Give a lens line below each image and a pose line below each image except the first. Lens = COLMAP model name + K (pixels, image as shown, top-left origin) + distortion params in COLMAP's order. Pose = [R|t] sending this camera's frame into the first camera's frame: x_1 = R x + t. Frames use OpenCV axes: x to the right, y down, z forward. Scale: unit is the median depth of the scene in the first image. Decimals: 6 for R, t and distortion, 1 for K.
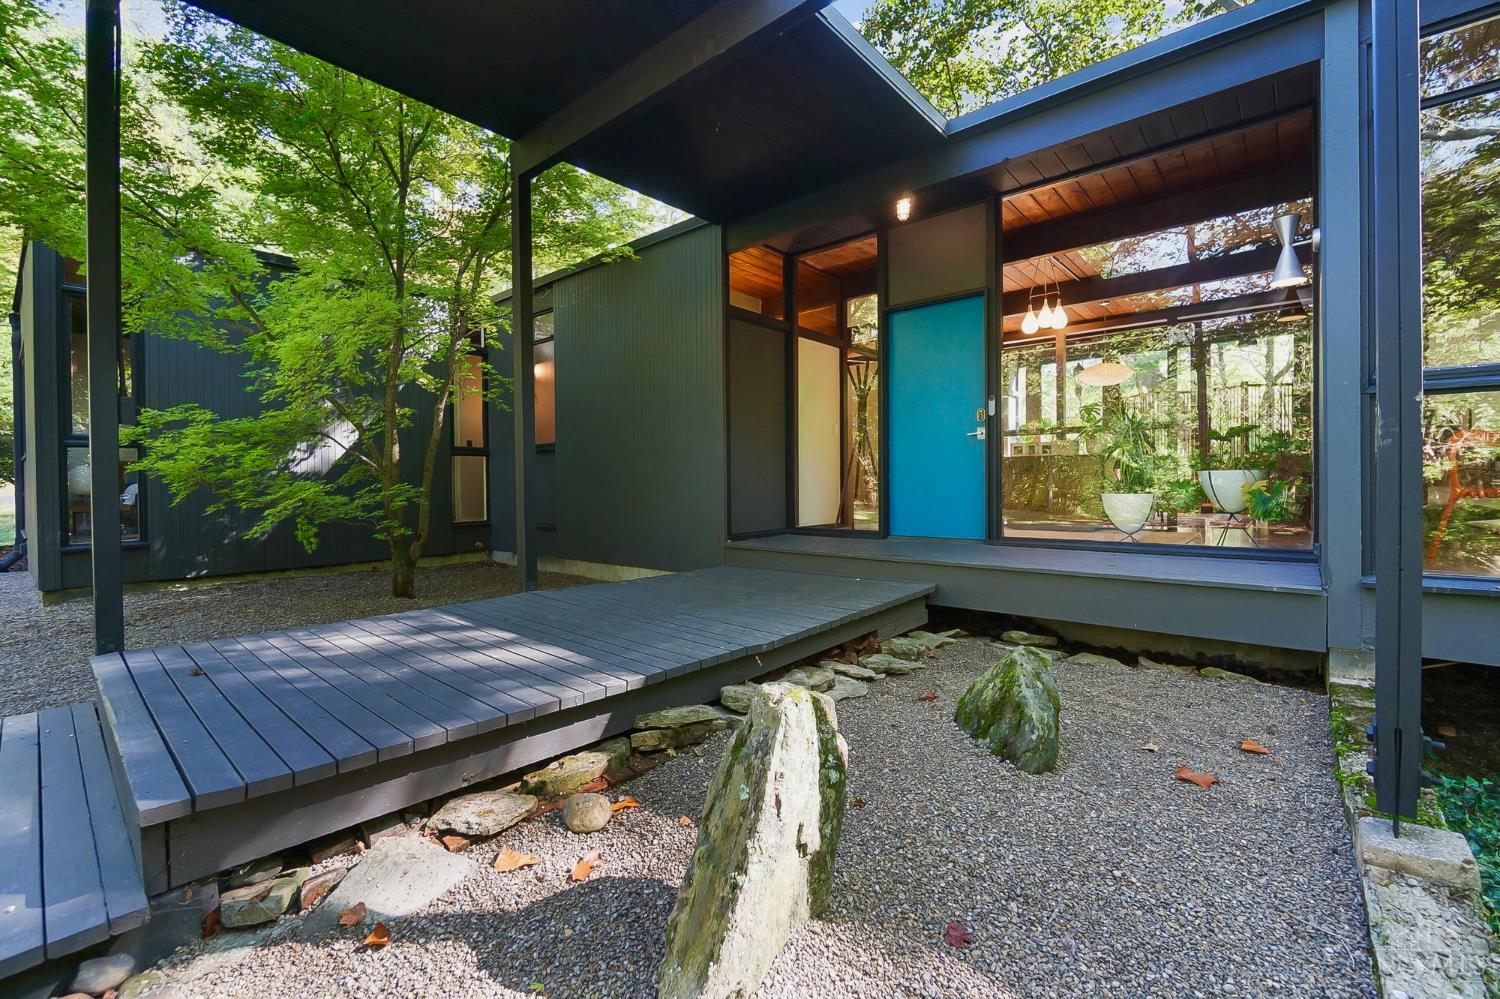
lens RADIAL K [[642.0, 0, 745.4], [0, 642.0, 496.8], [0, 0, 1]] dist [-0.000395, -0.000469]
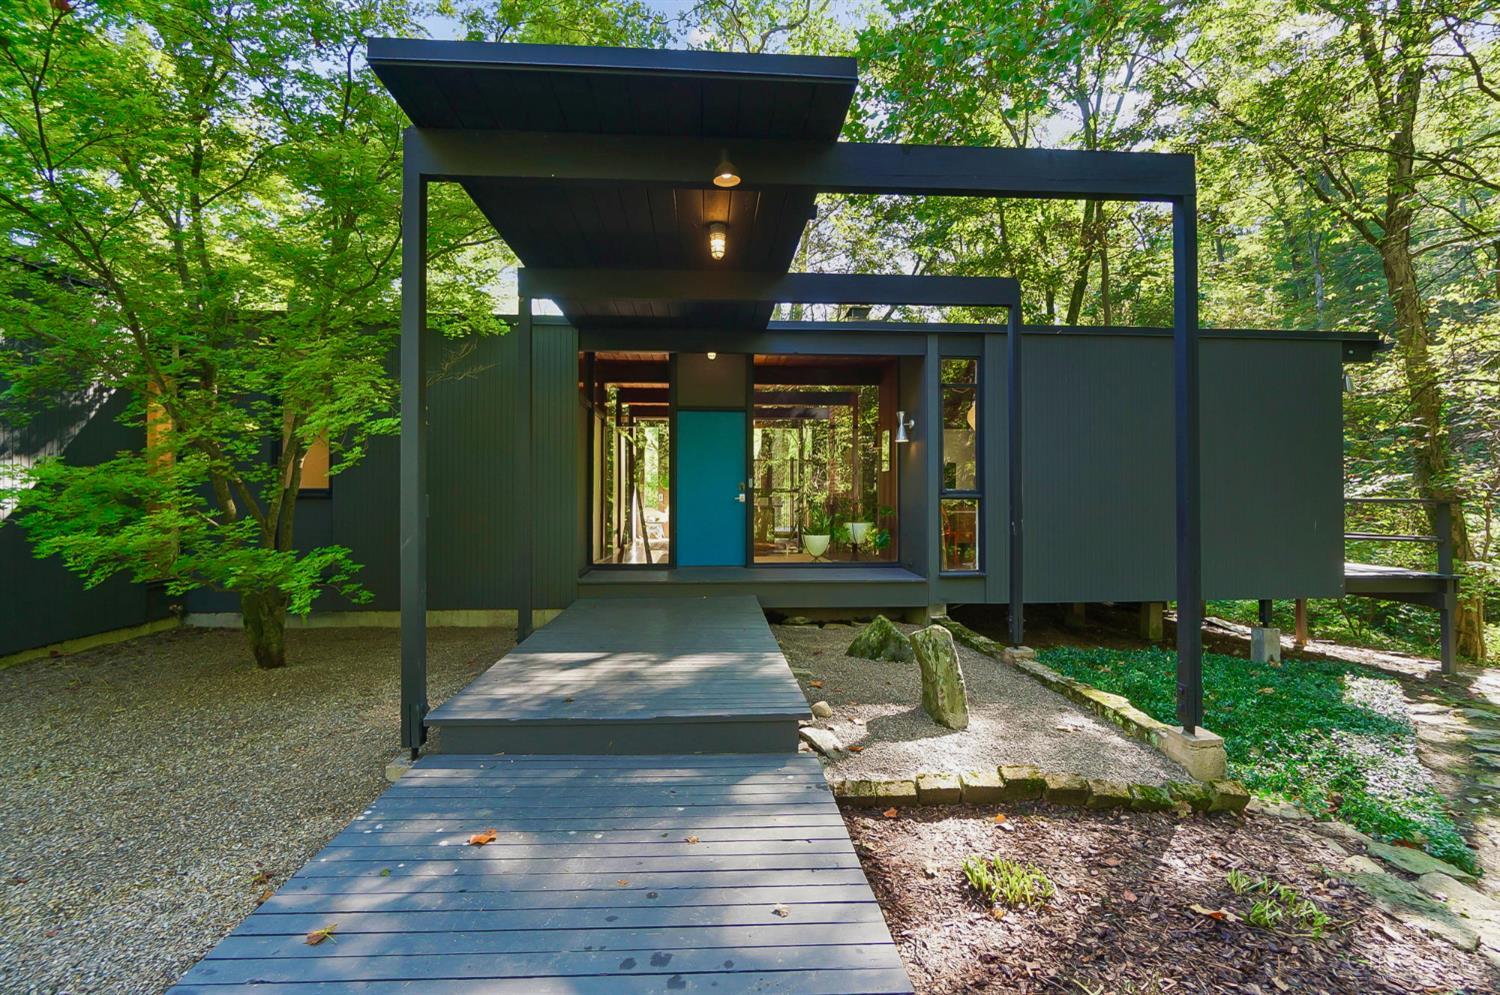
lens RADIAL K [[642.0, 0, 745.4], [0, 642.0, 494.8], [0, 0, 1]] dist [-0.000395, -0.000469]
pose [[0.711175, 0.013705, 0.702882, -0.732132], [0.004881, 0.999690, -0.024431, -0.067904], [-0.702998, 0.020806, 0.710887, -0.121550]]
